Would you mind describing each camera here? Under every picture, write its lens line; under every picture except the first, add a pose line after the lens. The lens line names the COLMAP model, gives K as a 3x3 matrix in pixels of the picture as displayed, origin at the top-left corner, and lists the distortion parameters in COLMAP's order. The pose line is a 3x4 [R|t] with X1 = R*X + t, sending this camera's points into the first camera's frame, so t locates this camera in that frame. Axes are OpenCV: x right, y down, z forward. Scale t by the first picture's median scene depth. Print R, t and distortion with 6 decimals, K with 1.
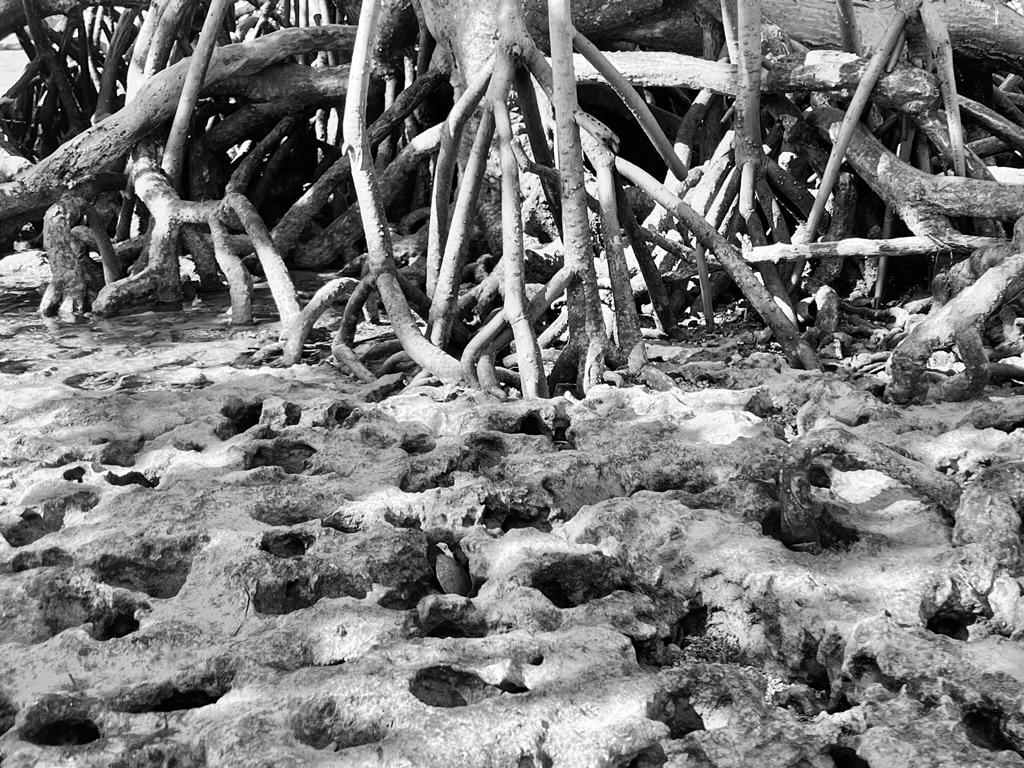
lens RADIAL K [[1276.6, 0, 512.0], [0, 1276.6, 385.4], [0, 0, 1]] dist [0.035816, 0.000000]
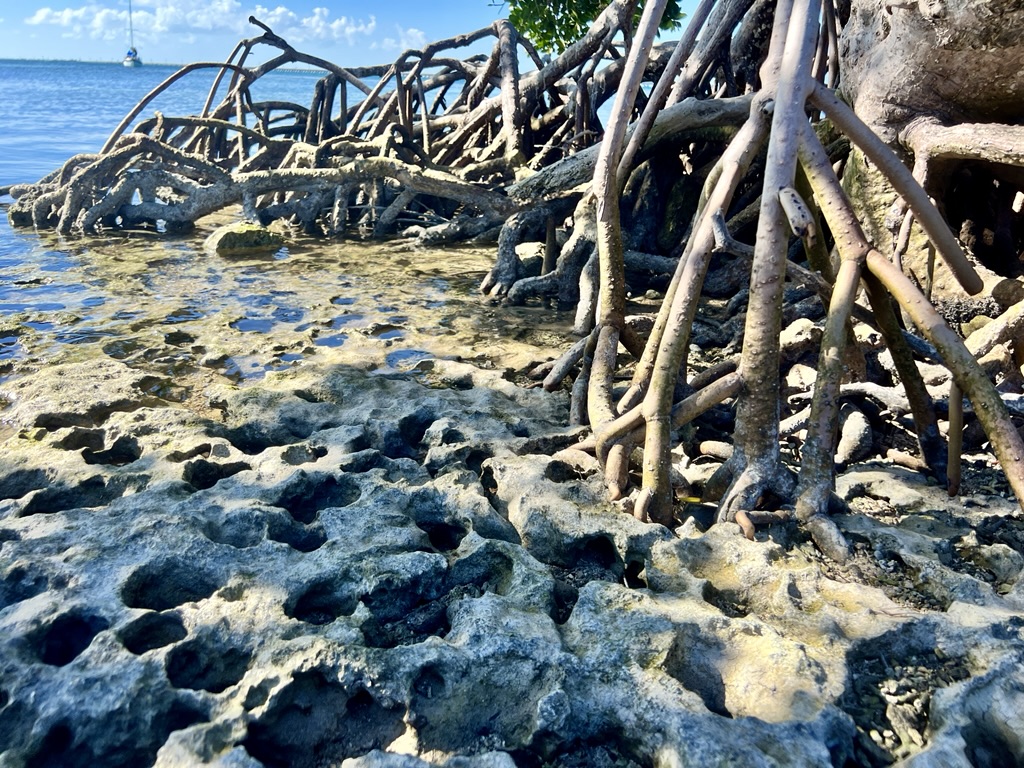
lens RADIAL K [[788.3, 0, 512.3], [0, 788.3, 381.8], [0, 0, 1]] dist [0.001776, -0.011066]
pose [[0.774115, 0.262798, -0.575920, 0.209707], [-0.218652, 0.964768, 0.146334, -0.120708], [0.594085, 0.012647, 0.804303, 0.464847]]
